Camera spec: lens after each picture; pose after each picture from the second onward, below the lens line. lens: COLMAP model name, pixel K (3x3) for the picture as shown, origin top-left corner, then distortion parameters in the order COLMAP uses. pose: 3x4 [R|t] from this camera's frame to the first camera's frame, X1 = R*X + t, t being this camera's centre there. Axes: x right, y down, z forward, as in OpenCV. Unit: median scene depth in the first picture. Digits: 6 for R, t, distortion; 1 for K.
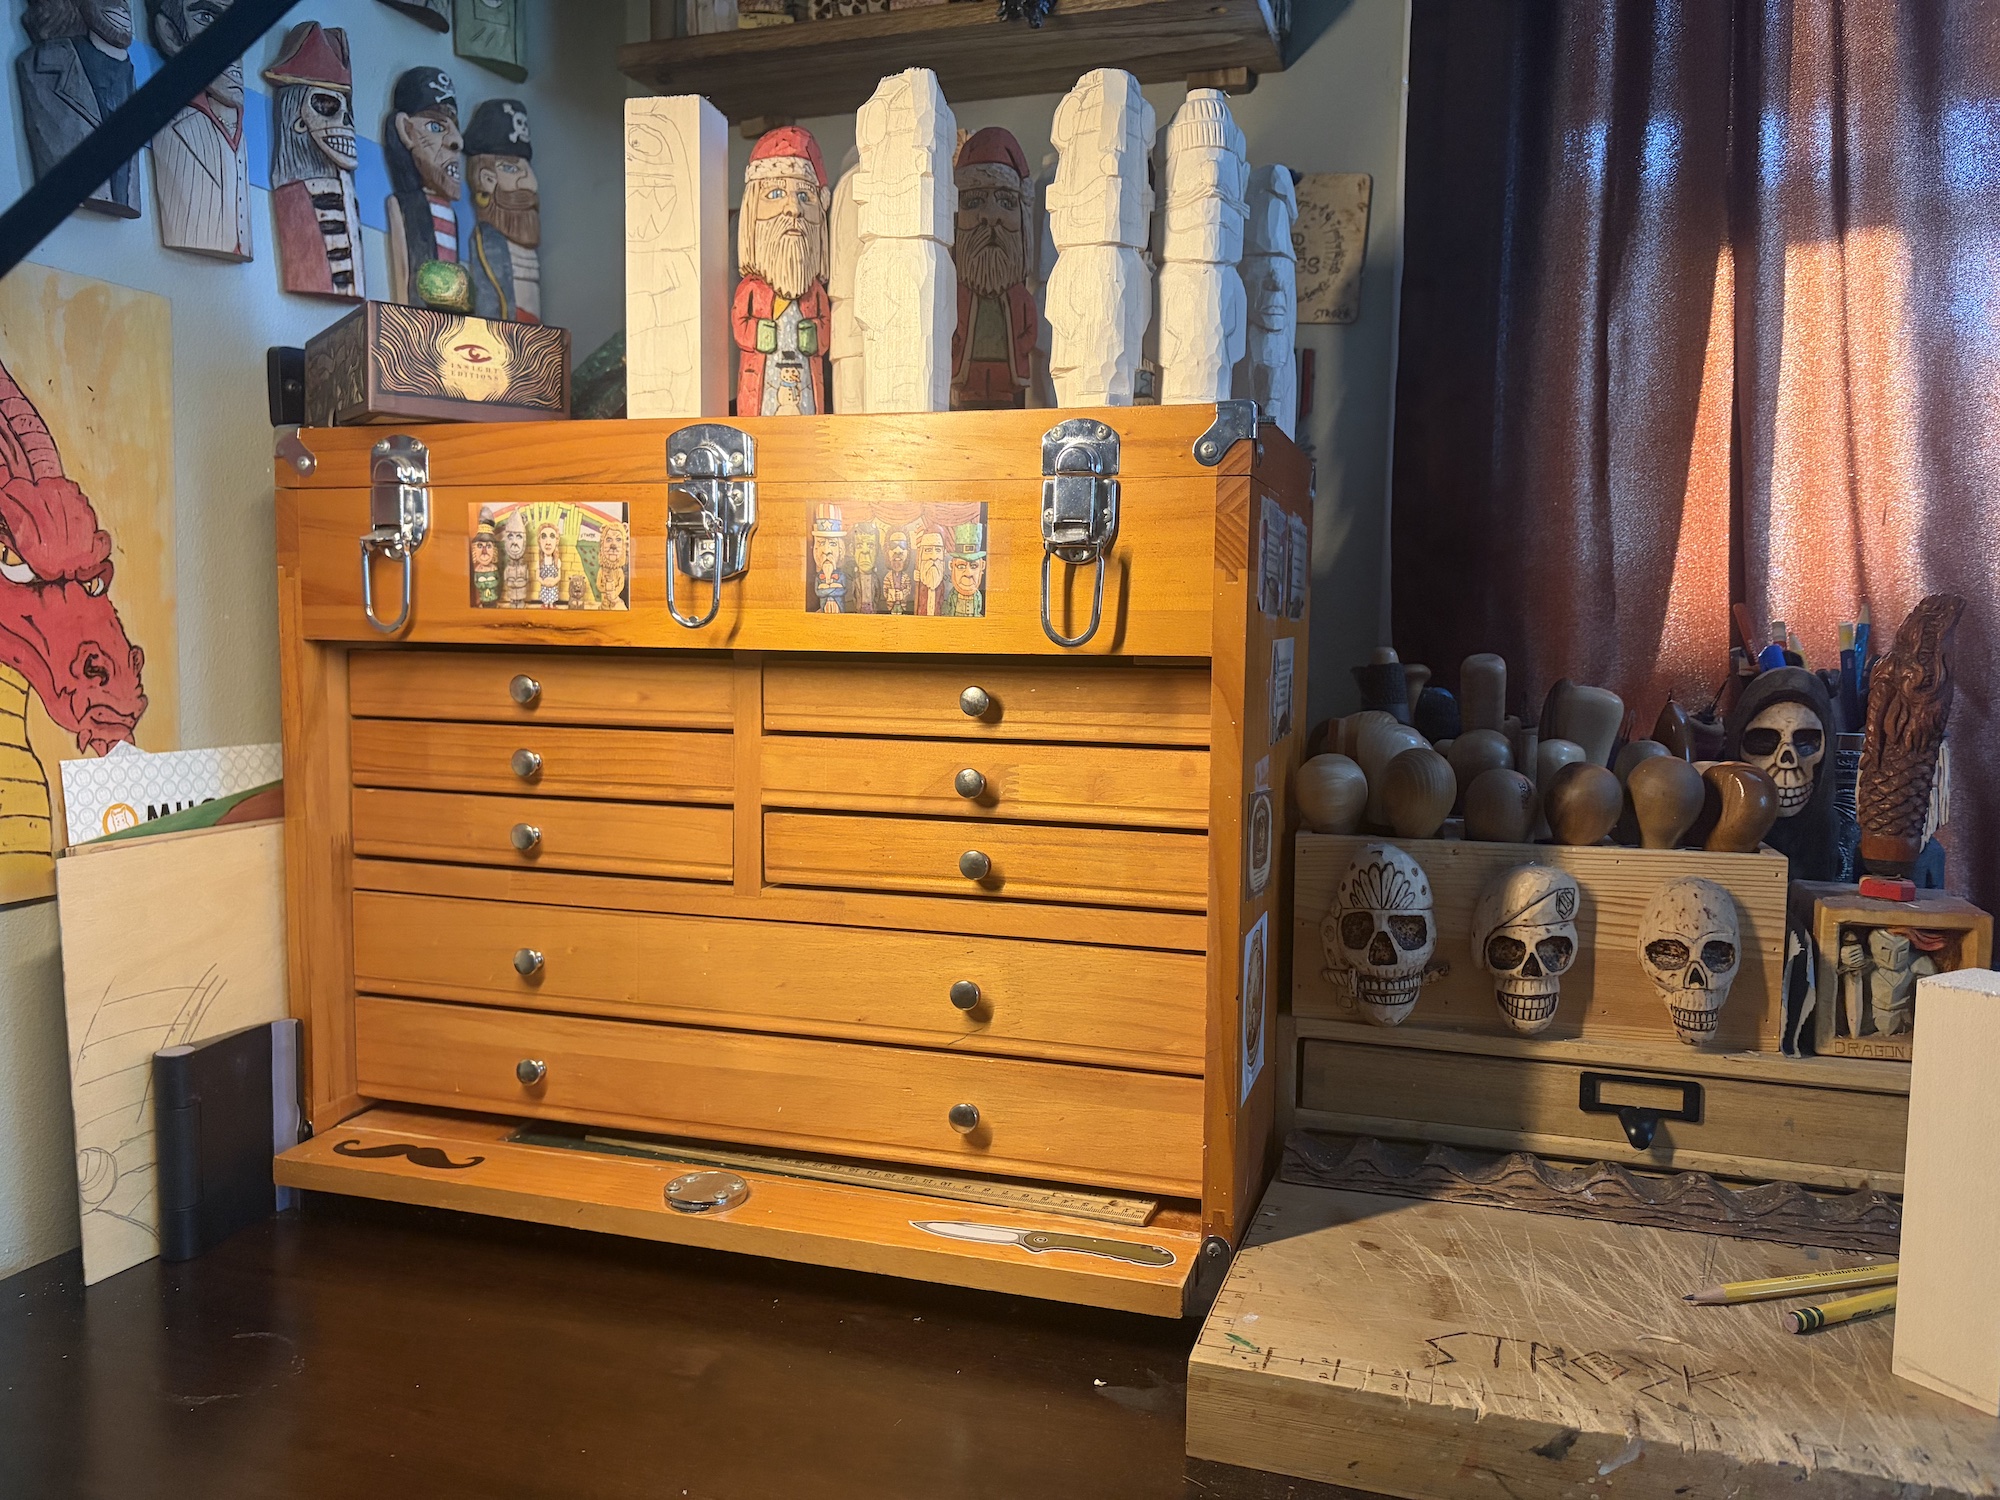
lens RADIAL K [[1512.0, 0, 1000.0], [0, 1512.0, 750.0], [0, 0, 1]] dist [0.027944, -0.061079]
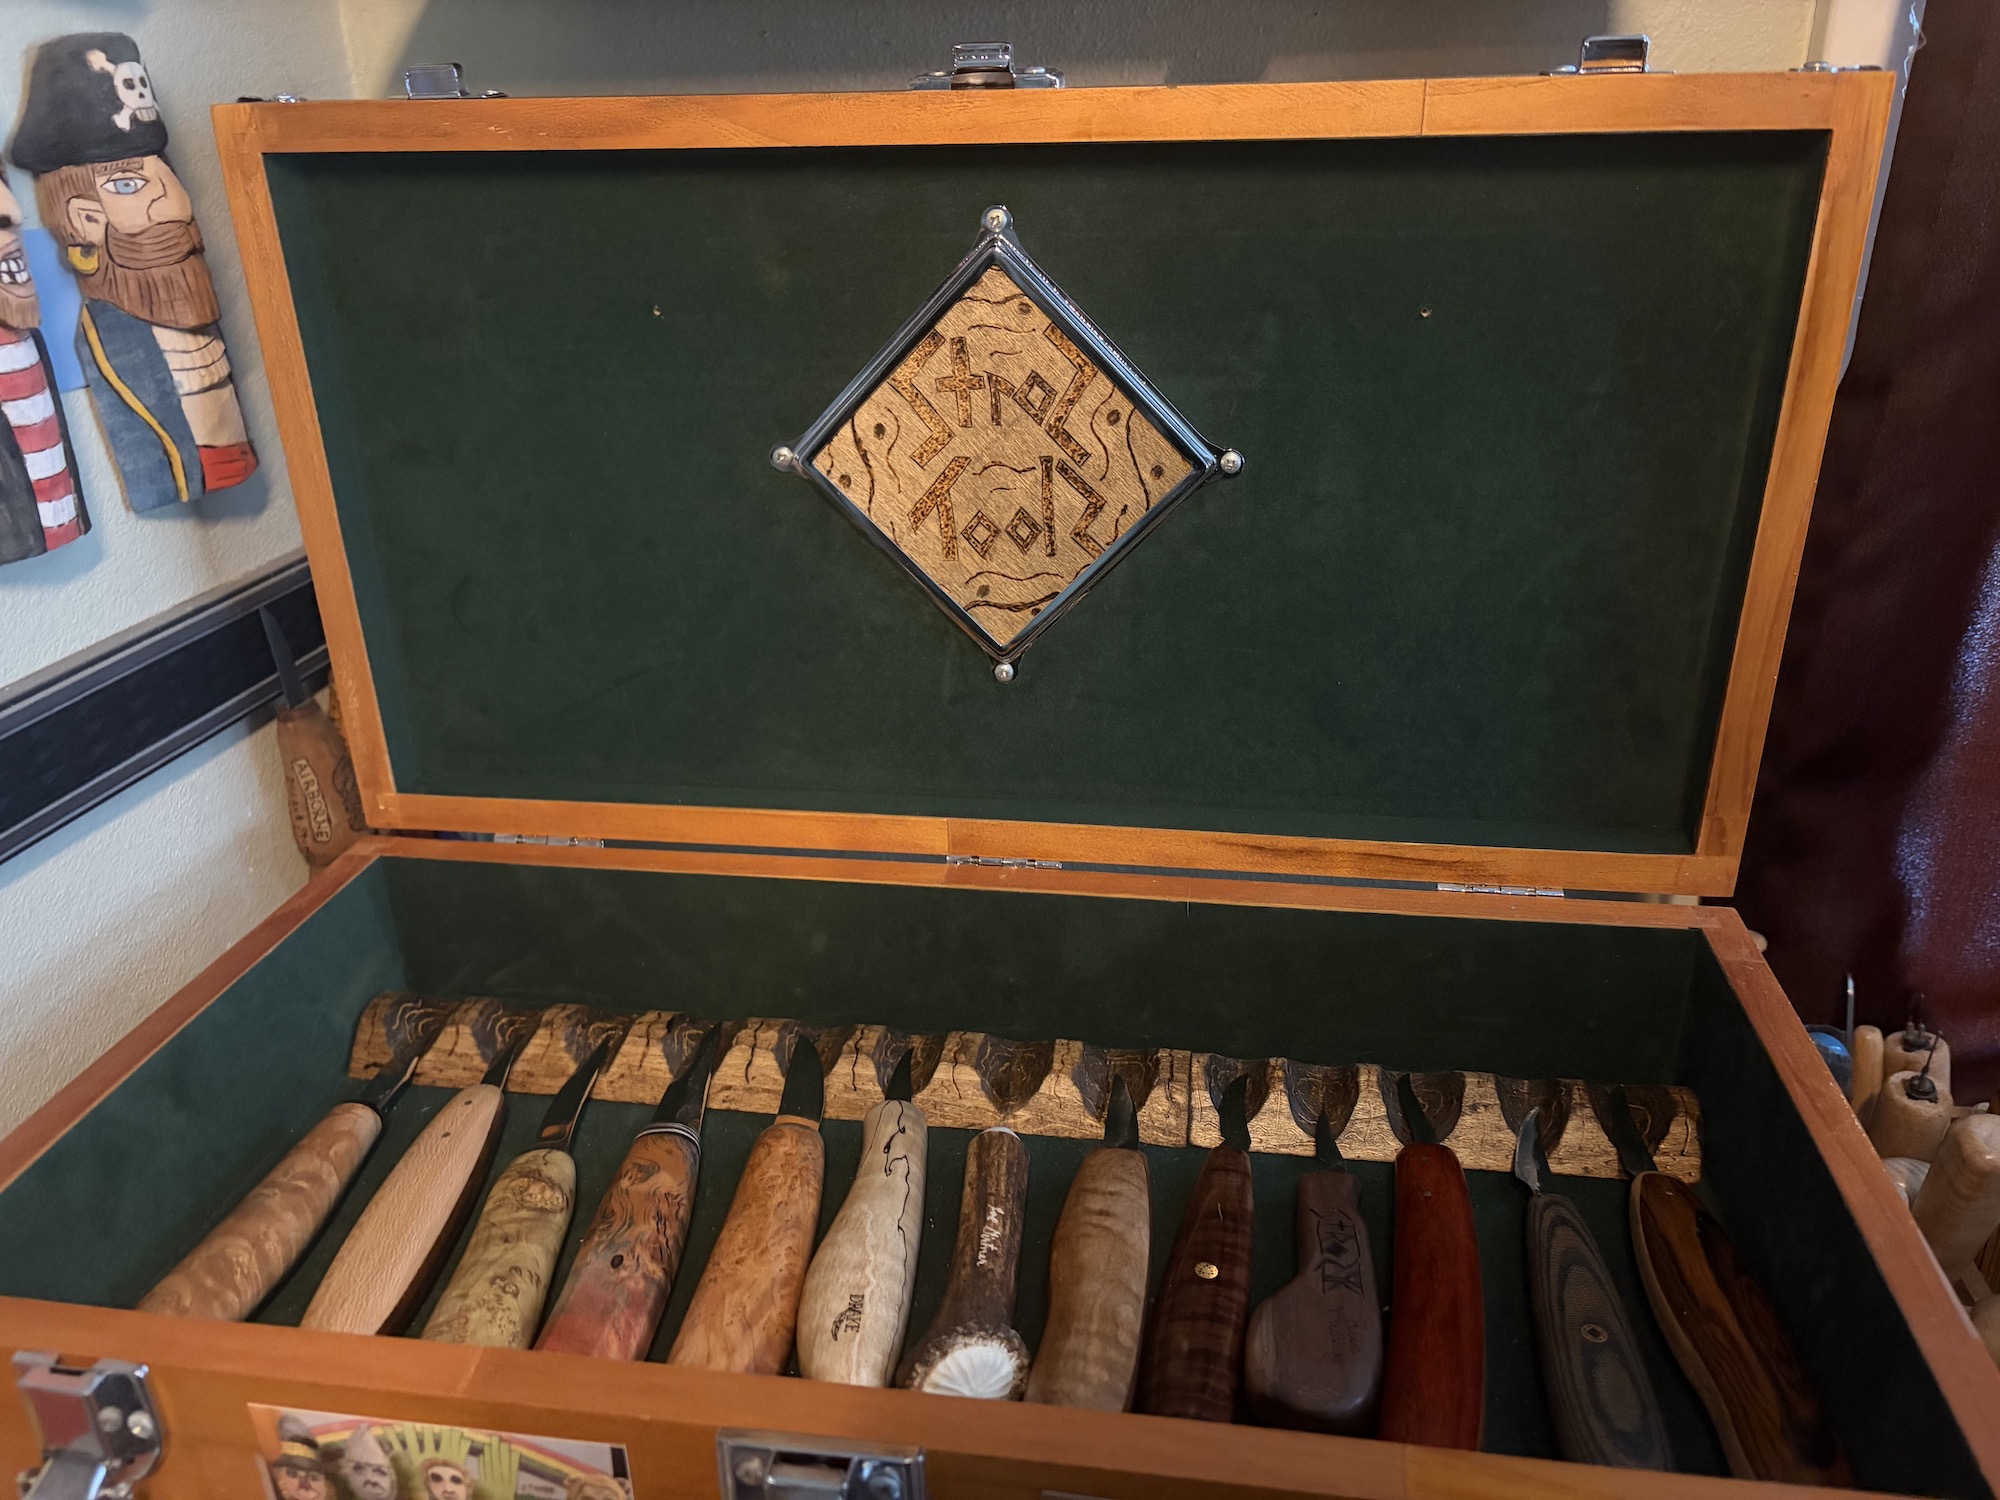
lens RADIAL K [[1512.0, 0, 1000.0], [0, 1512.0, 750.0], [0, 0, 1]] dist [0.027944, -0.061079]
pose [[0.987429, -0.085600, 0.132882, -0.170256], [0.037991, 0.944554, 0.326151, -0.490109], [-0.153433, -0.317003, 0.935932, 0.600105]]
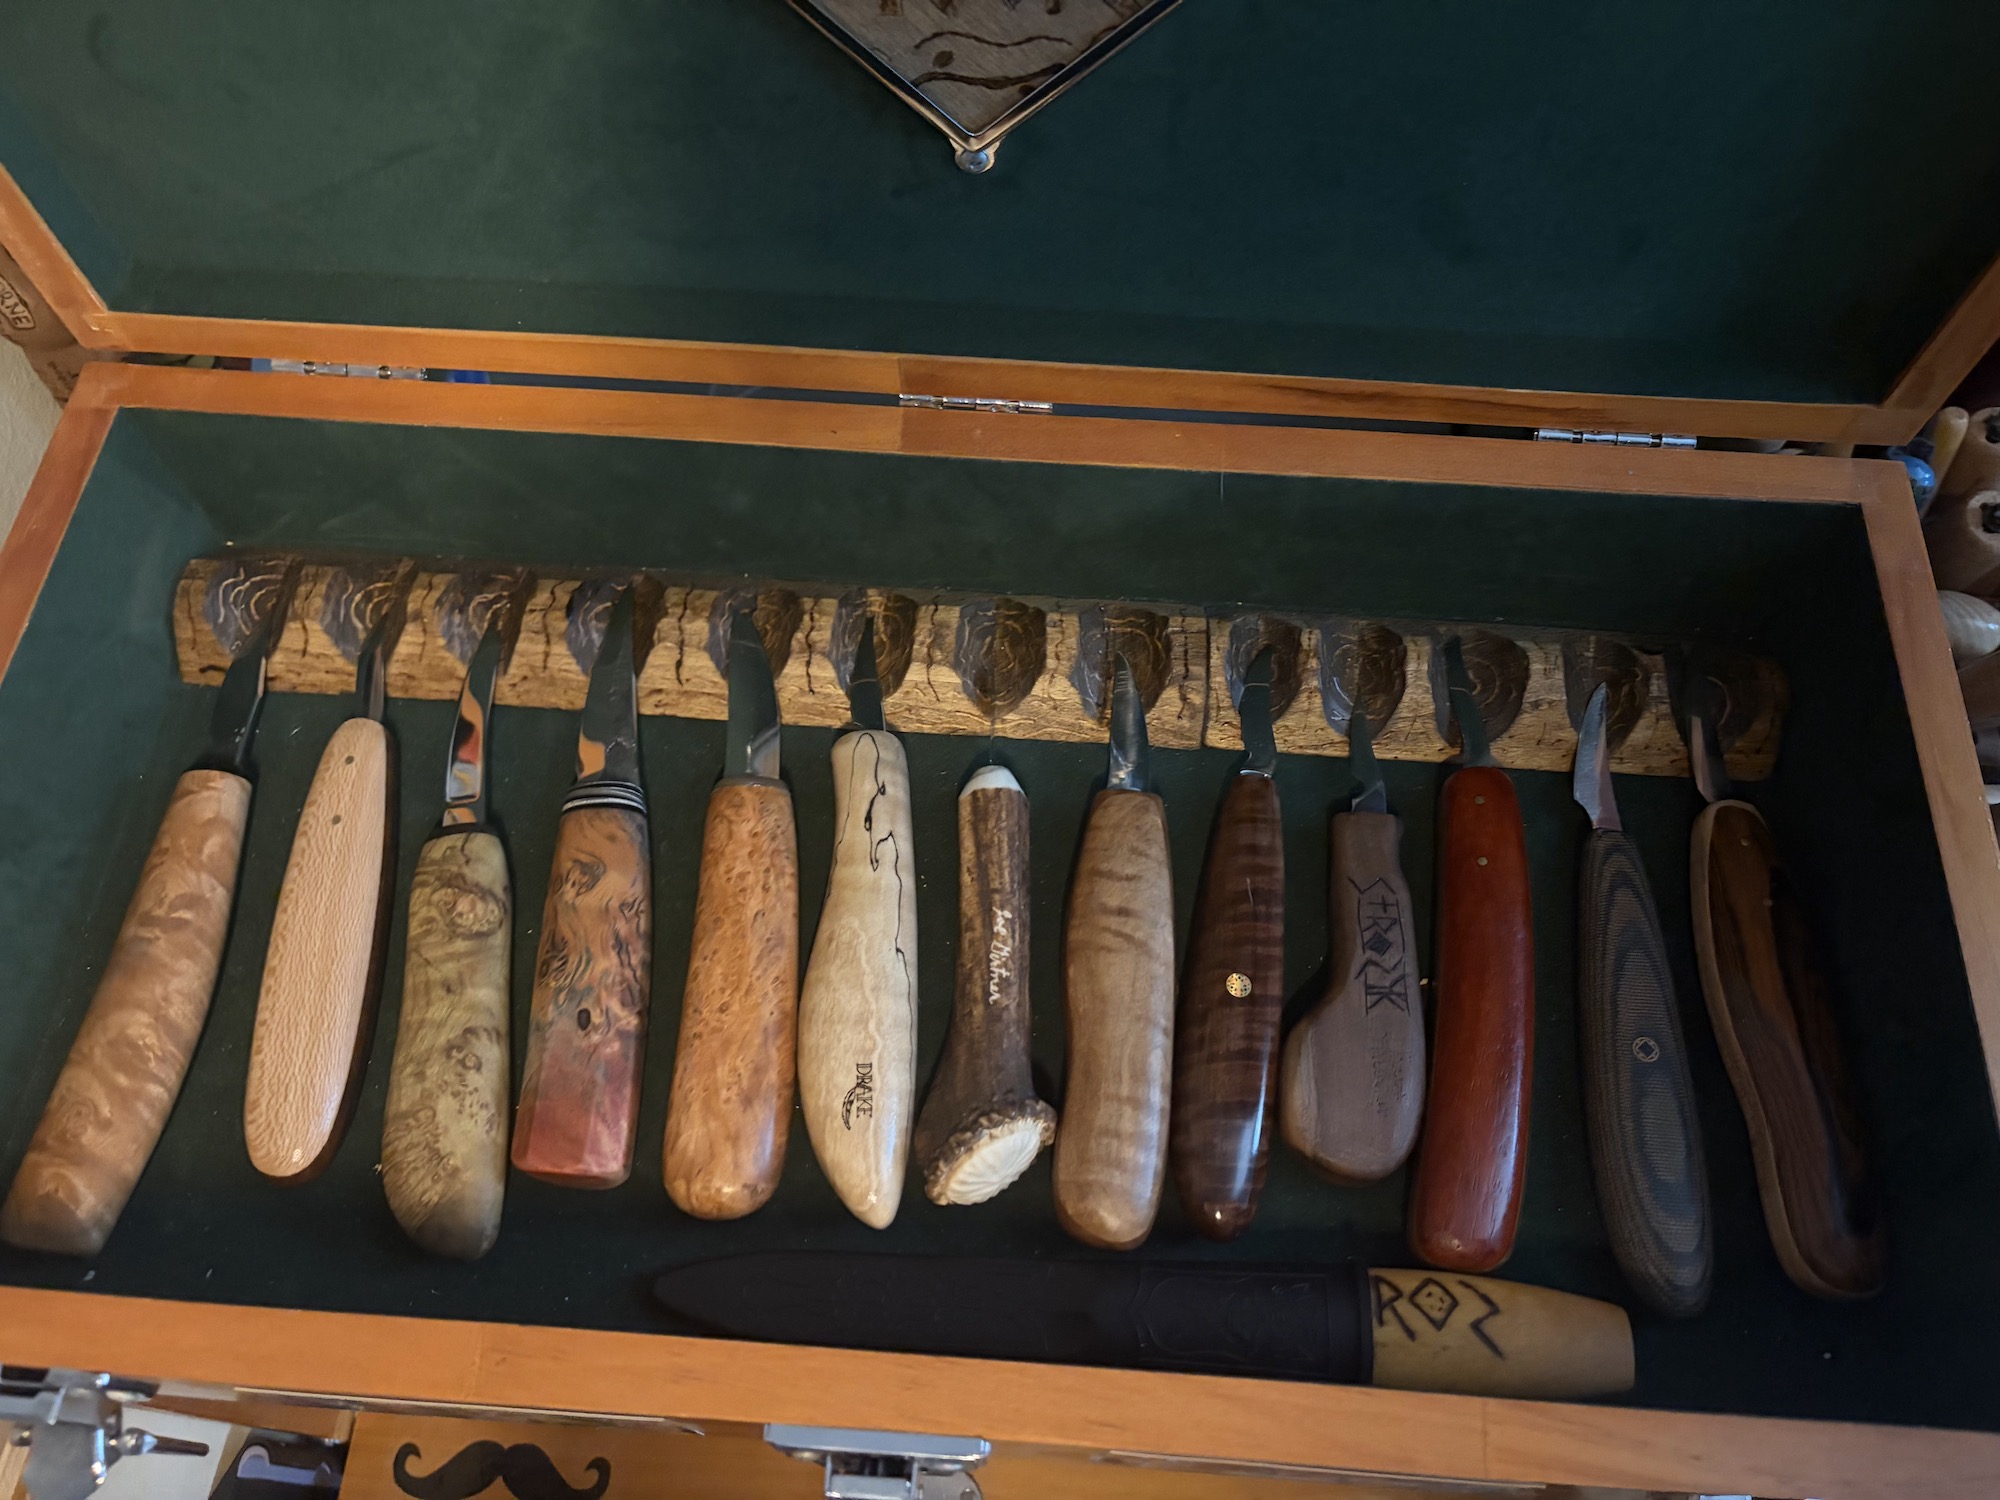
lens RADIAL K [[1512.0, 0, 1000.0], [0, 1512.0, 750.0], [0, 0, 1]] dist [0.027944, -0.061079]
pose [[0.972016, -0.211295, 0.102659, -0.152617], [0.023008, 0.520535, 0.853530, -0.594899], [-0.233785, -0.827283, 0.510830, 0.855534]]
